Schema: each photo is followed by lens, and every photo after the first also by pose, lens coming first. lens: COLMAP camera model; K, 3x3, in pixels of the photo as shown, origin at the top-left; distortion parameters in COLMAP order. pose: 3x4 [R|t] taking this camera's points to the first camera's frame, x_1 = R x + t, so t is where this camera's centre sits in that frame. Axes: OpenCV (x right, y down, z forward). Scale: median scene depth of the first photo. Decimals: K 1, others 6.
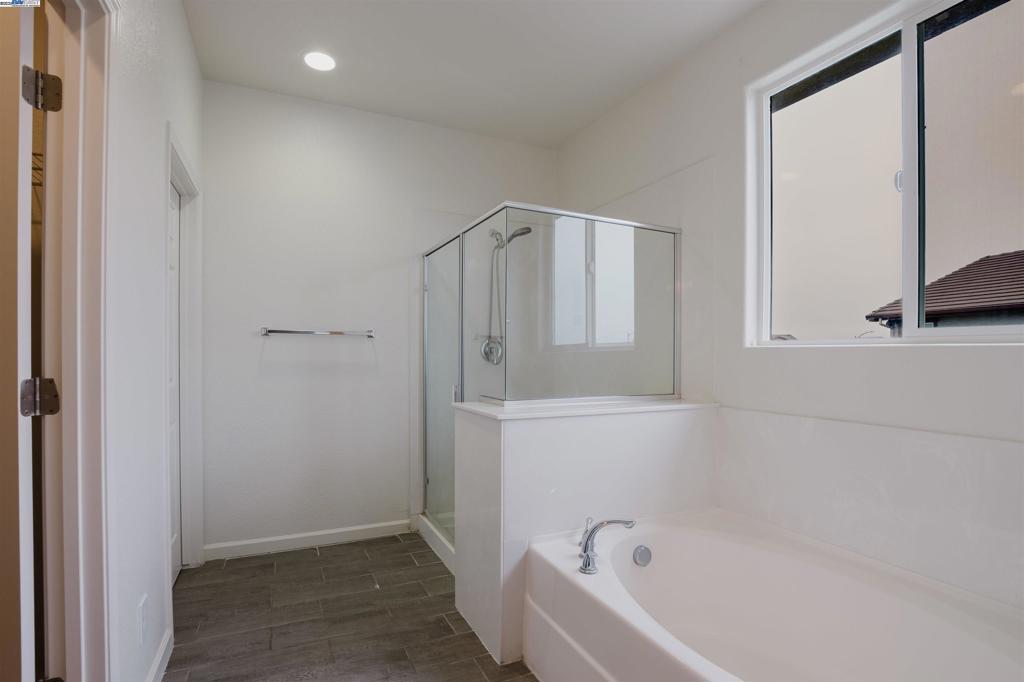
lens RADIAL K [[502.9, 0, 511.8], [0, 502.9, 350.6], [0, 0, 1]] dist [-0.027302, 0.000552]
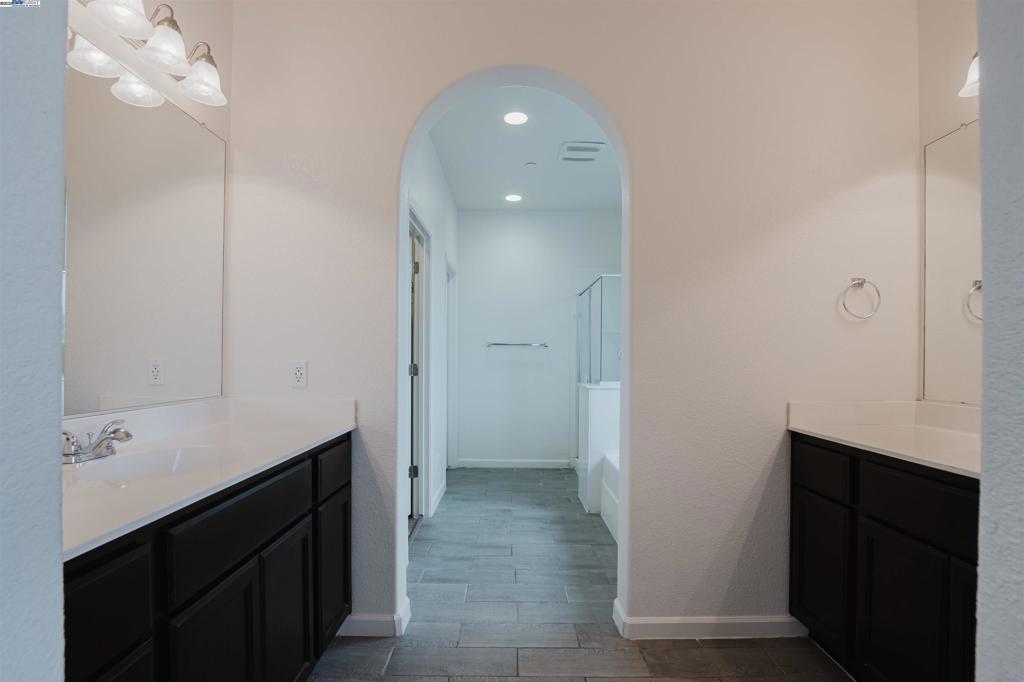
lens RADIAL K [[517.1, 0, 511.6], [0, 517.1, 322.7], [0, 0, 1]] dist [-0.027231, 0.001204]
pose [[0.903650, -0.026940, -0.427423, 0.457827], [0.000219, 0.998049, -0.062443, 0.001397], [0.428271, 0.056333, 0.901893, -0.782954]]
